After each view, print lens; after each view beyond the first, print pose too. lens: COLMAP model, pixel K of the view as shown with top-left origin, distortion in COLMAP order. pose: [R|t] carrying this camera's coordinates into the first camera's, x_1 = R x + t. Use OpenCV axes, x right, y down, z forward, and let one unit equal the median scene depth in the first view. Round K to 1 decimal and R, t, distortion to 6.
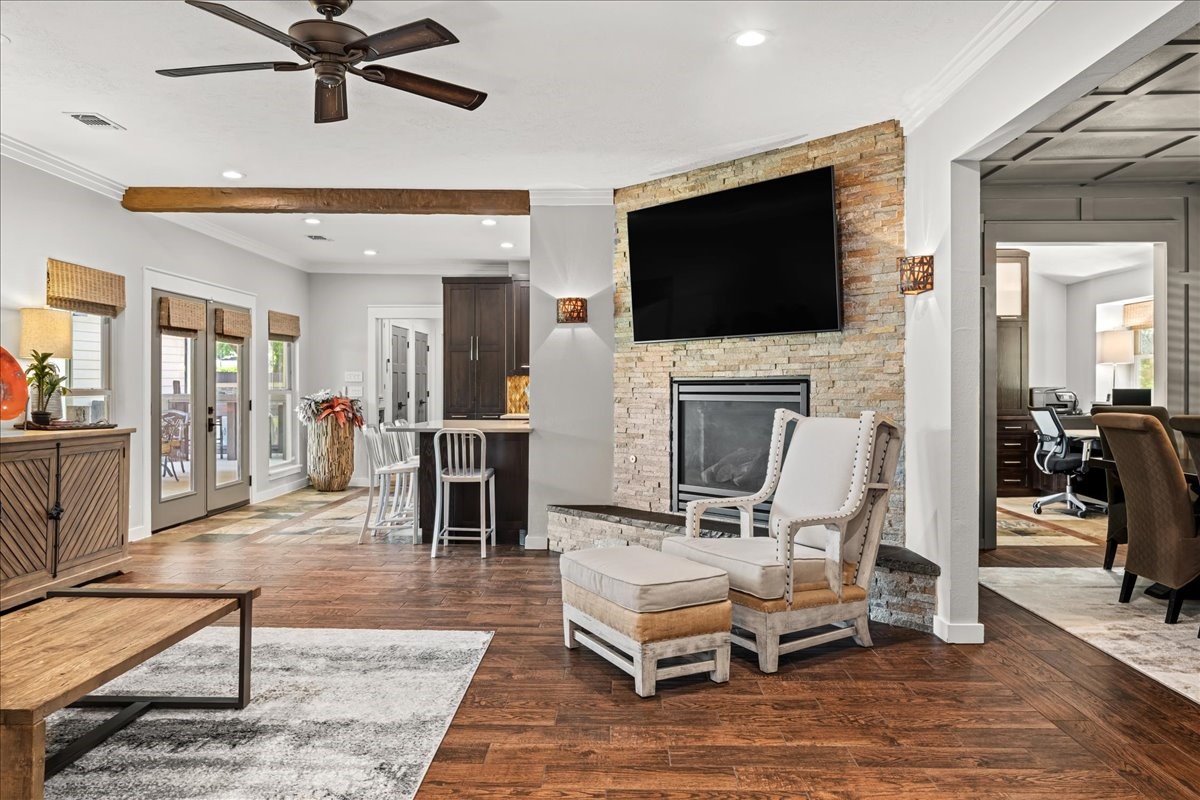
lens RADIAL K [[792.3, 0, 598.1], [0, 792.3, 398.3], [0, 0, 1]] dist [0.001465, -0.001231]
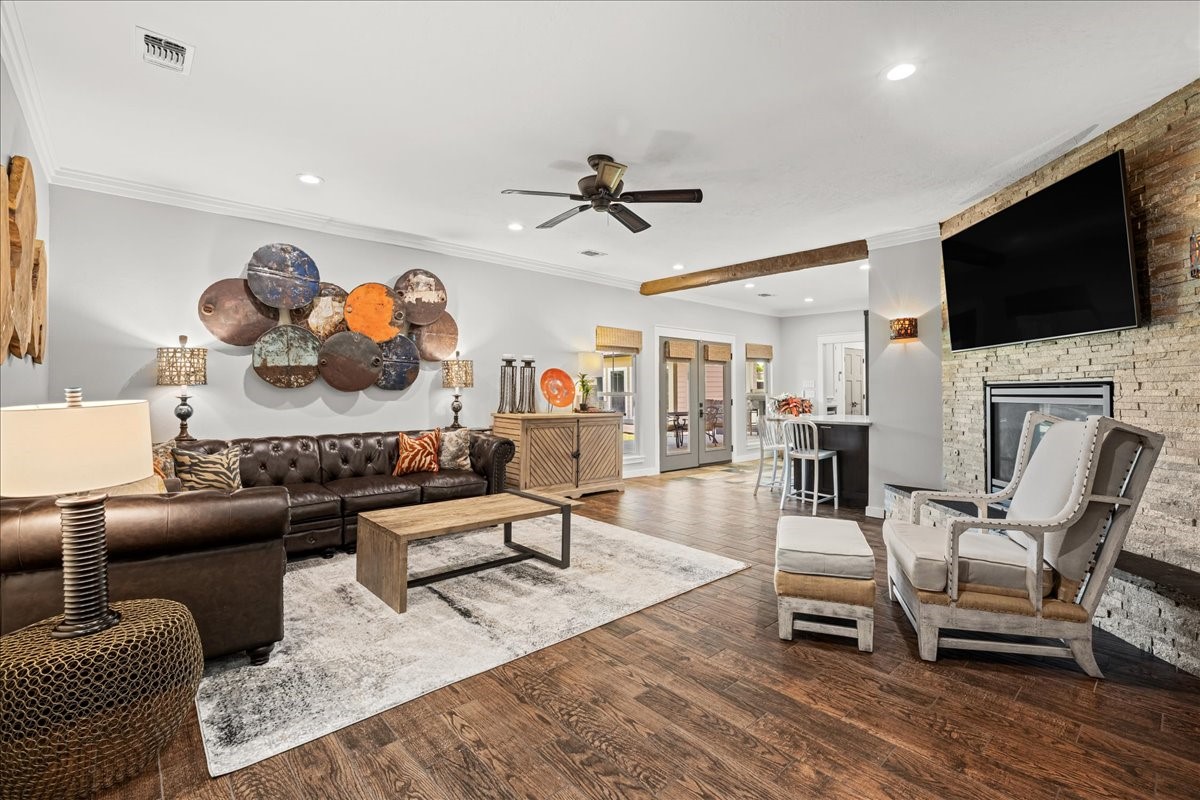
lens RADIAL K [[512.9, 0, 613.1], [0, 512.9, 393.3], [0, 0, 1]] dist [-0.000057, -0.000191]
pose [[0.708666, 0.000246, -0.705544, 0.259624], [-0.007626, 0.999944, -0.007311, -0.000635], [0.705502, 0.010561, 0.708629, 0.140373]]
